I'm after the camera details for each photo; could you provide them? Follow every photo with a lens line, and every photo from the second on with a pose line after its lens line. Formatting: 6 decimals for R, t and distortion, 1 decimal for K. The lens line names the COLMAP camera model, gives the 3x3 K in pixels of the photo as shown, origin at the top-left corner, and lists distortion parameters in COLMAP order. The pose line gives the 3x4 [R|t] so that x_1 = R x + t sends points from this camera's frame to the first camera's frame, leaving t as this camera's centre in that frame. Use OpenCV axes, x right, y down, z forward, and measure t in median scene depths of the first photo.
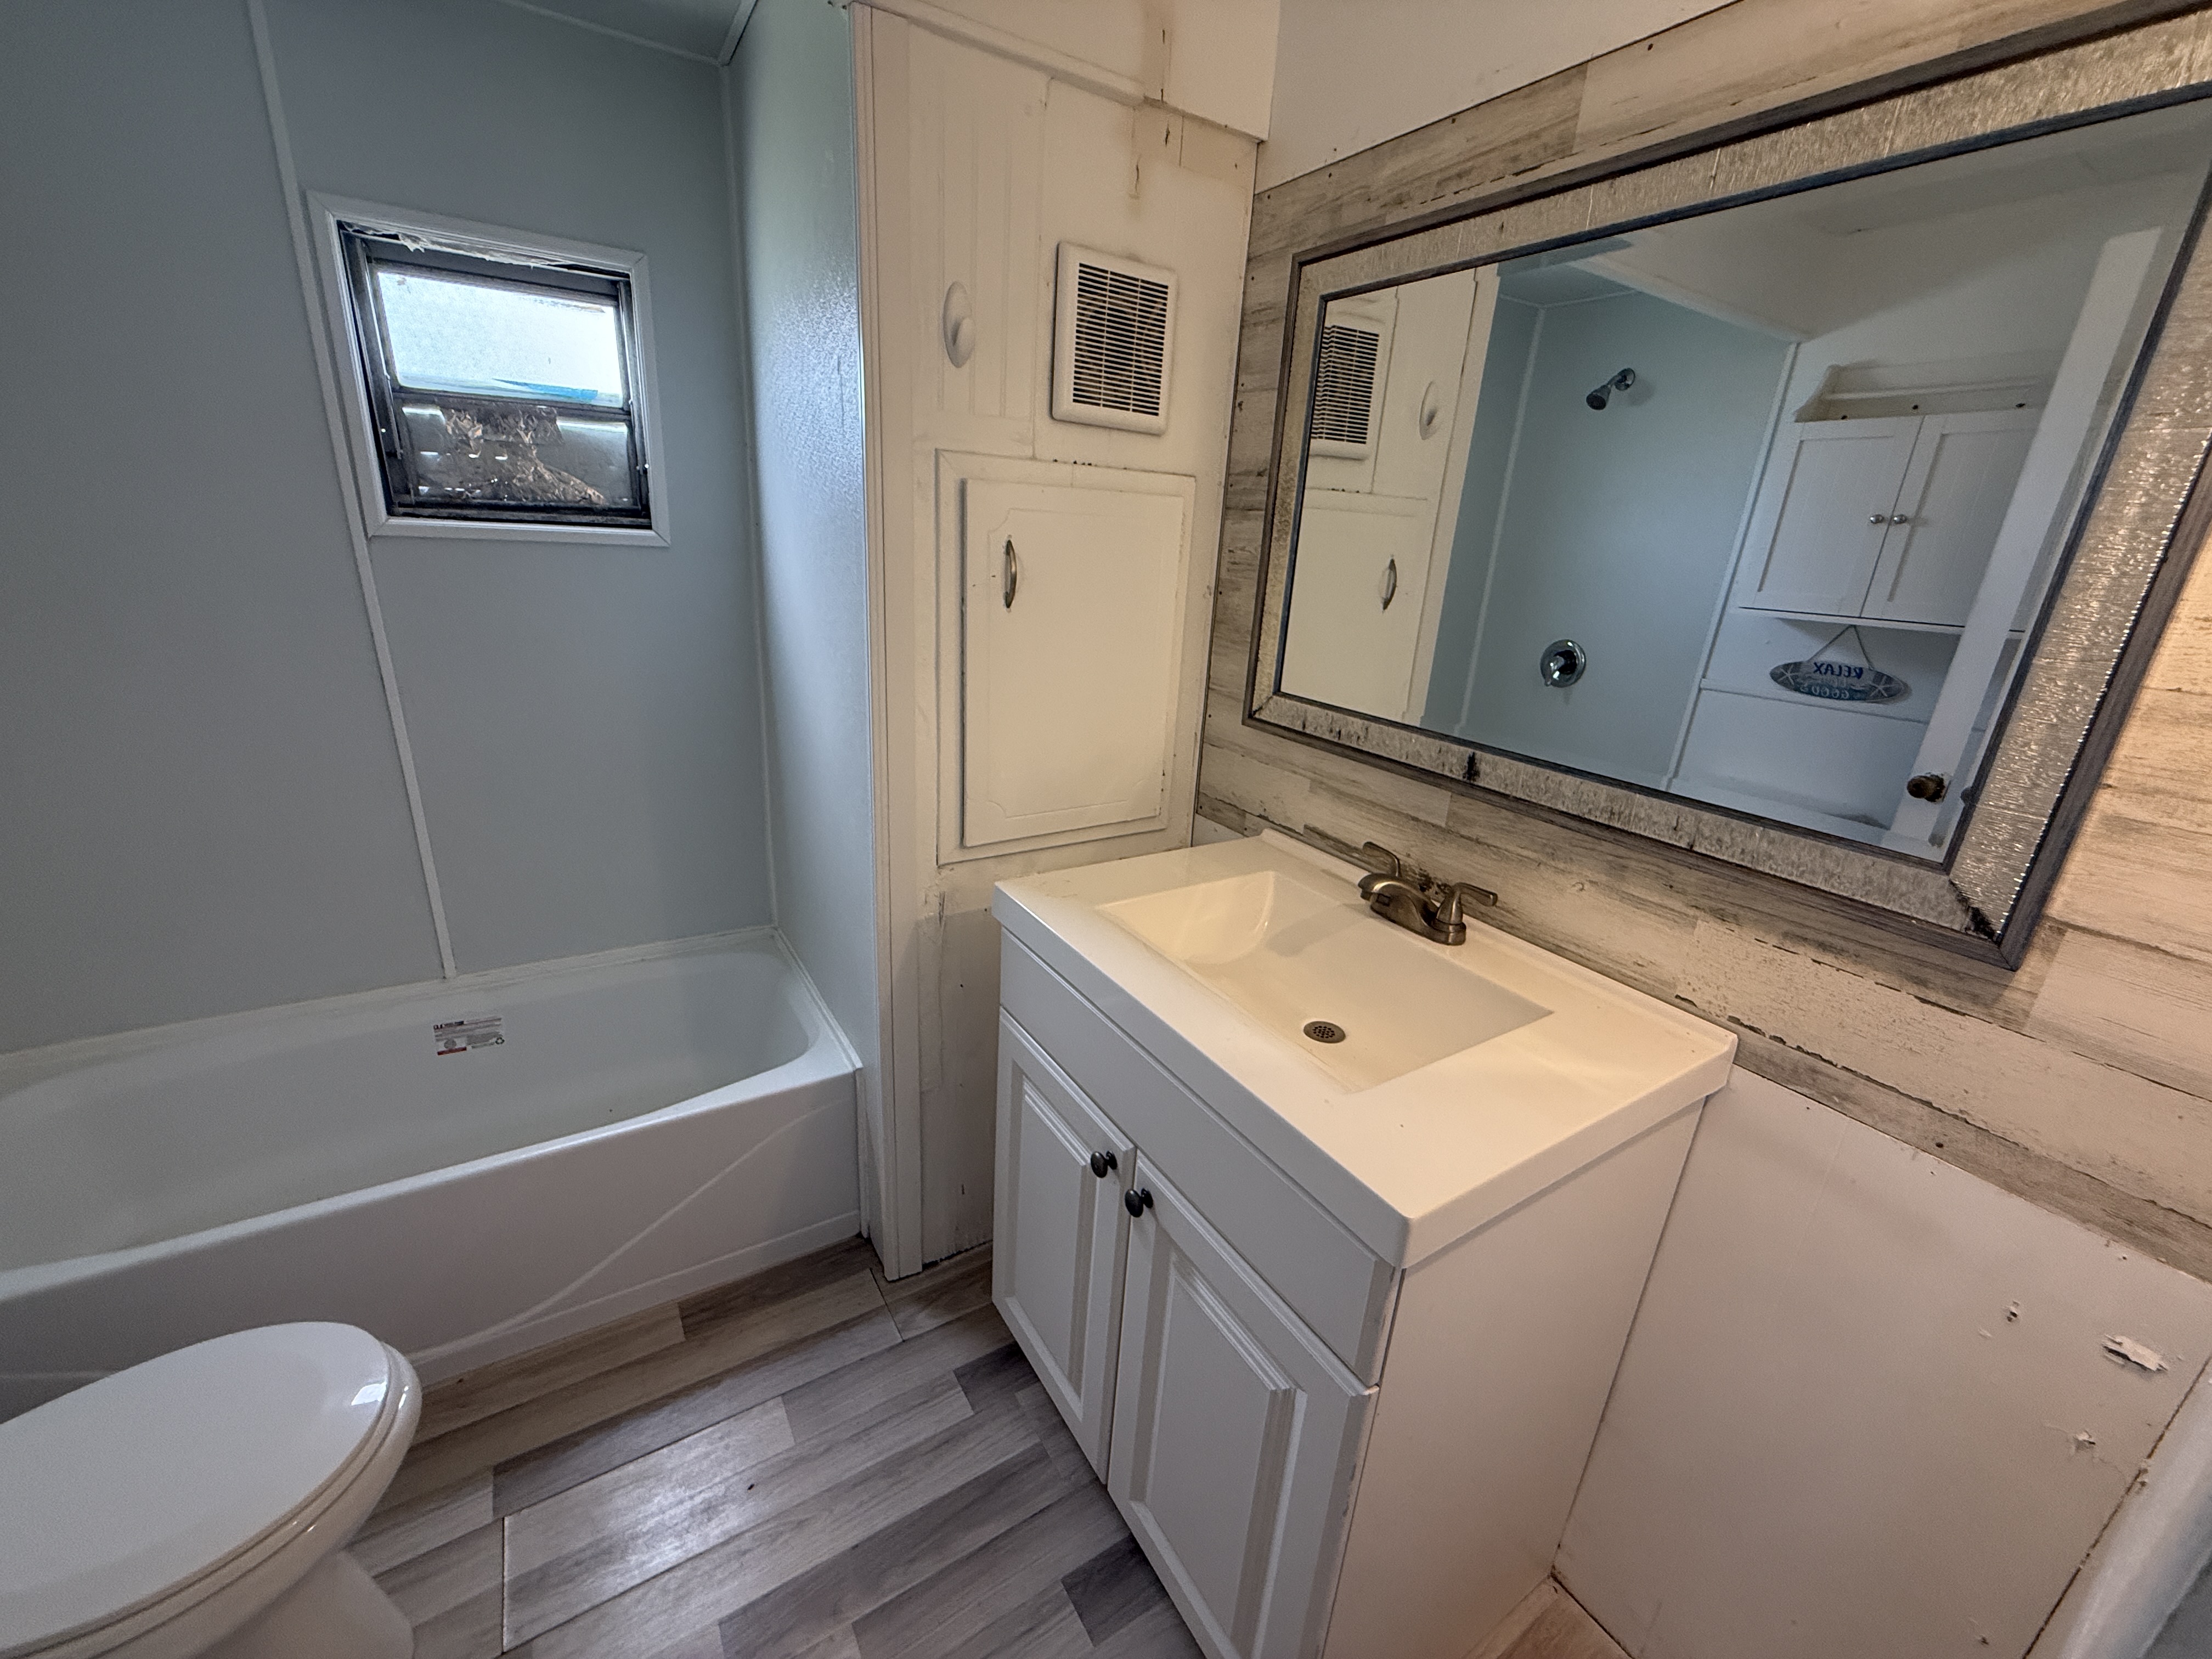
lens RADIAL K [[883.1, 0, 1106.7], [0, 883.1, 828.8], [0, 0, 1]] dist [0.001196, -0.000370]
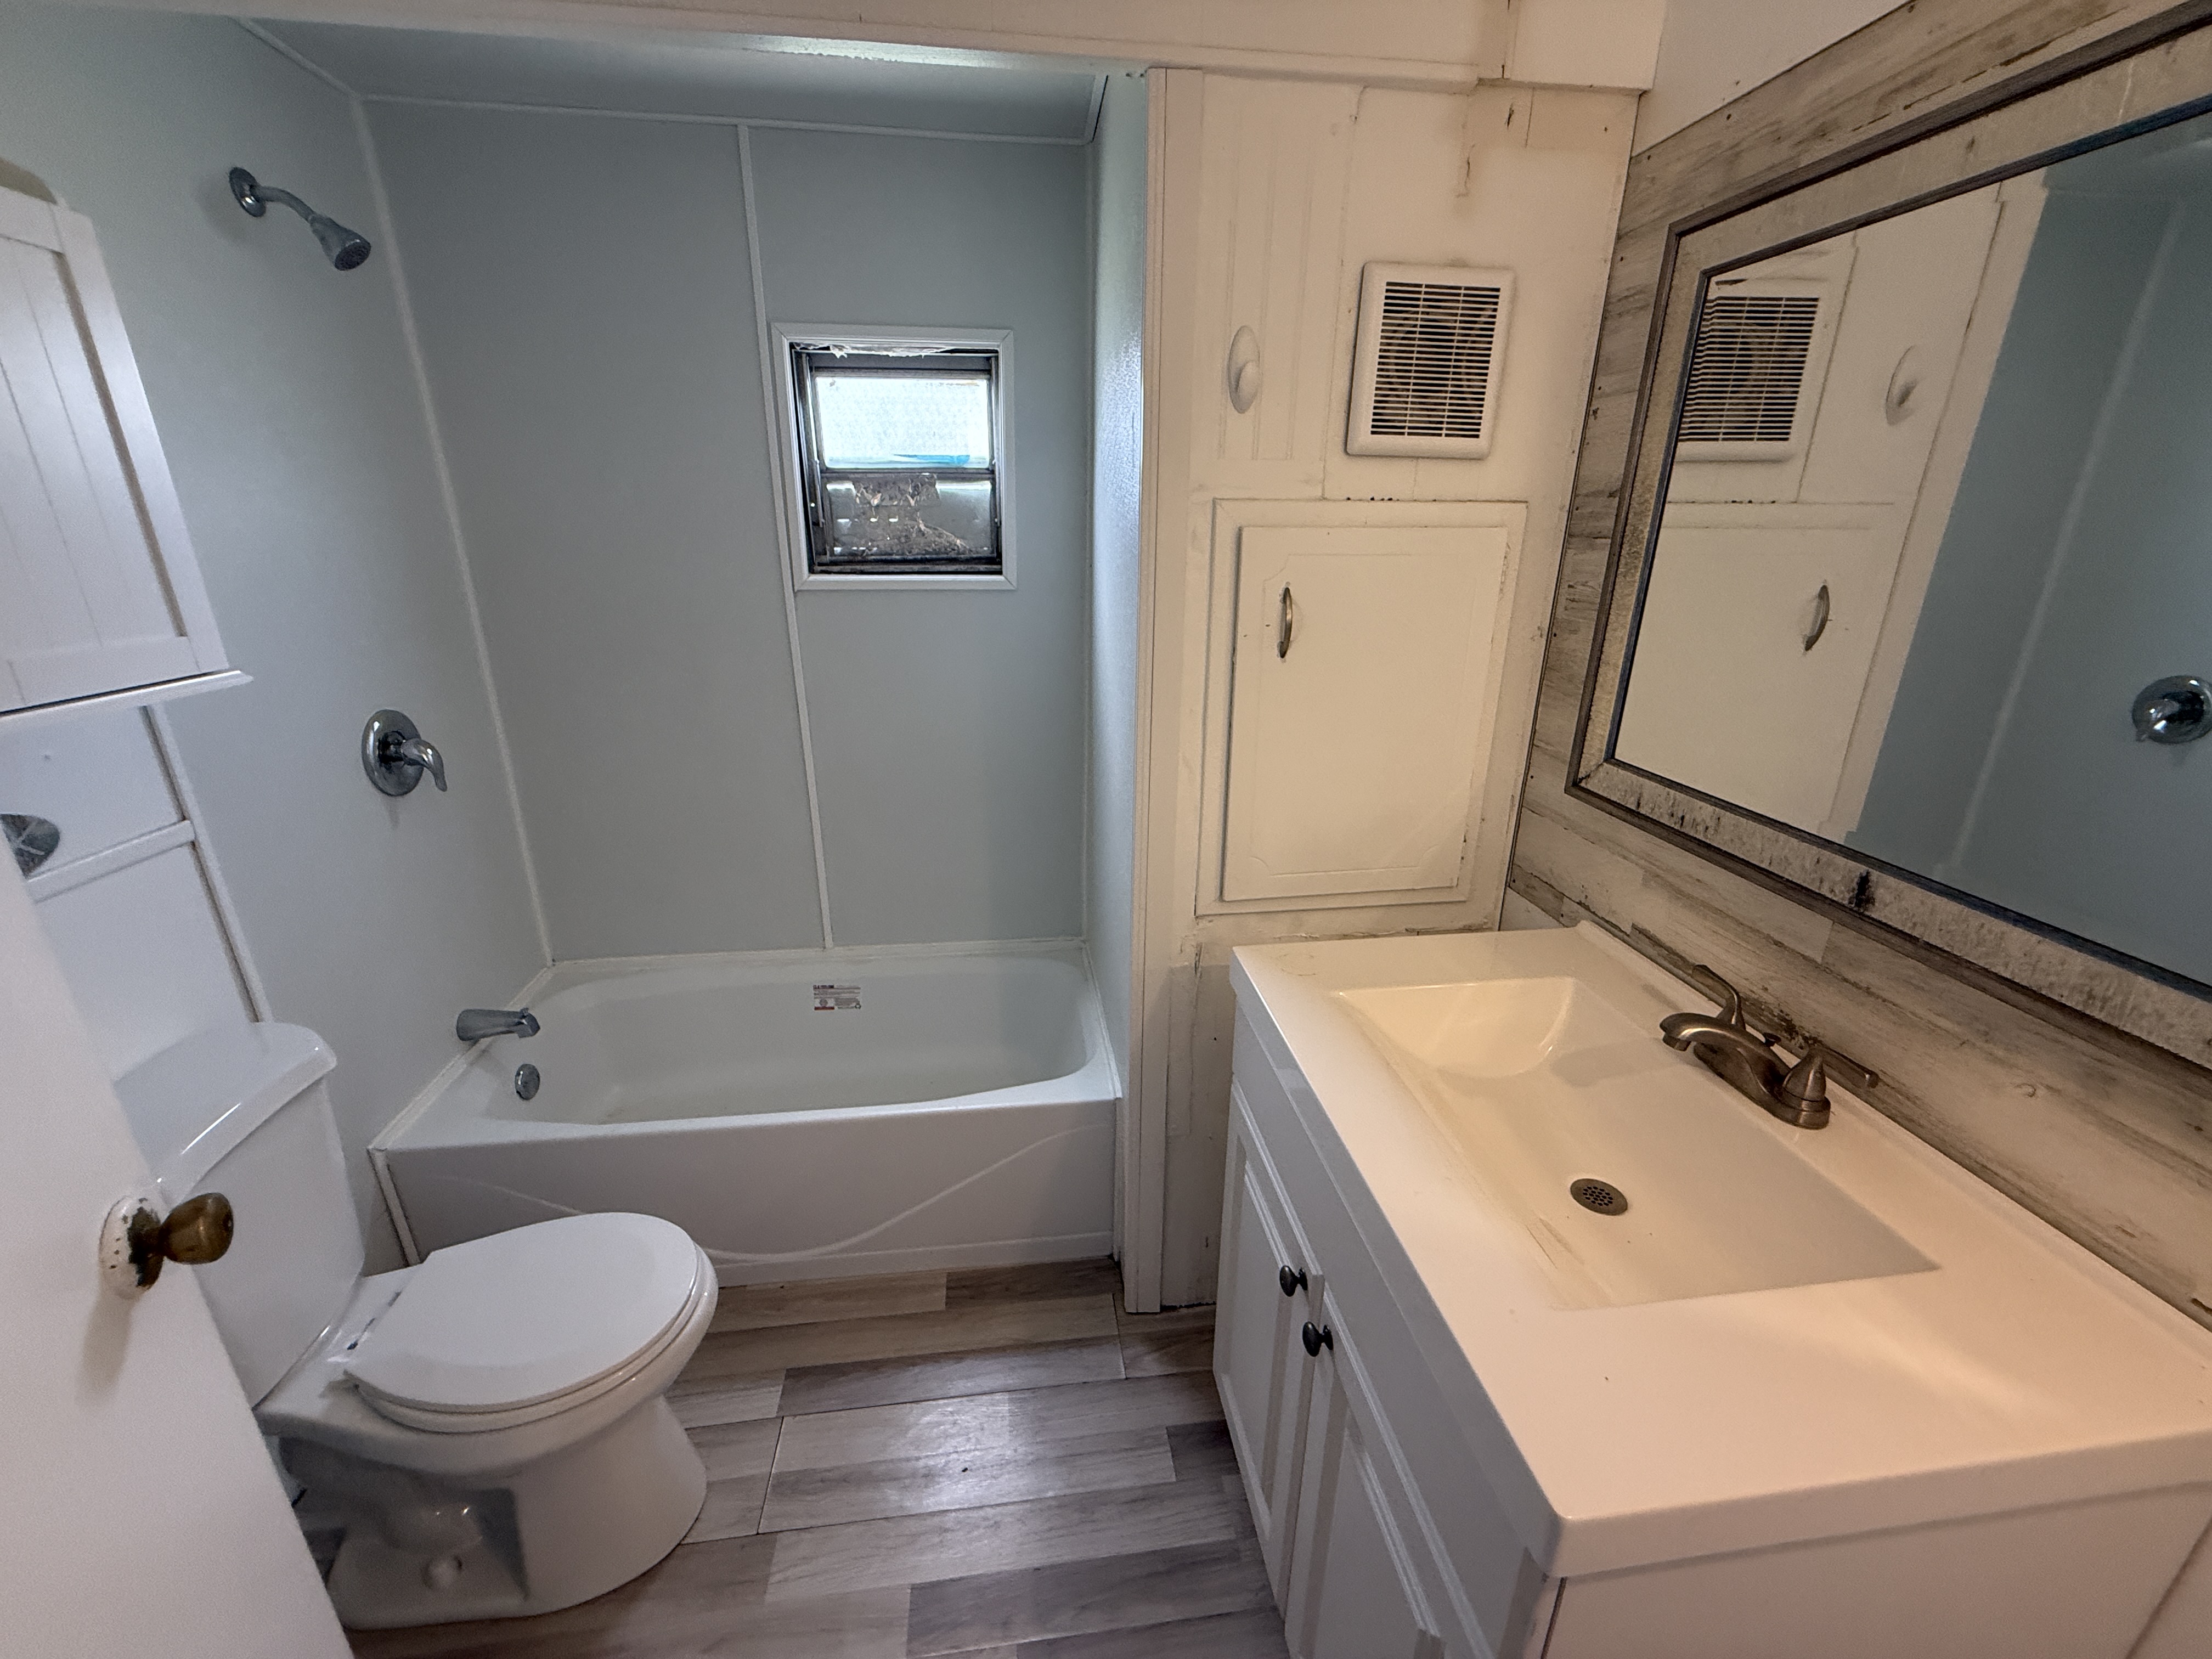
lens RADIAL K [[883.1, 0, 1105.5], [0, 883.1, 830.5], [0, 0, 1]] dist [0.001196, -0.000370]
pose [[0.906149, 0.089919, -0.413290, 0.119380], [-0.092181, 0.995637, 0.014512, -0.059984], [0.412792, 0.024947, 0.910484, 0.062914]]
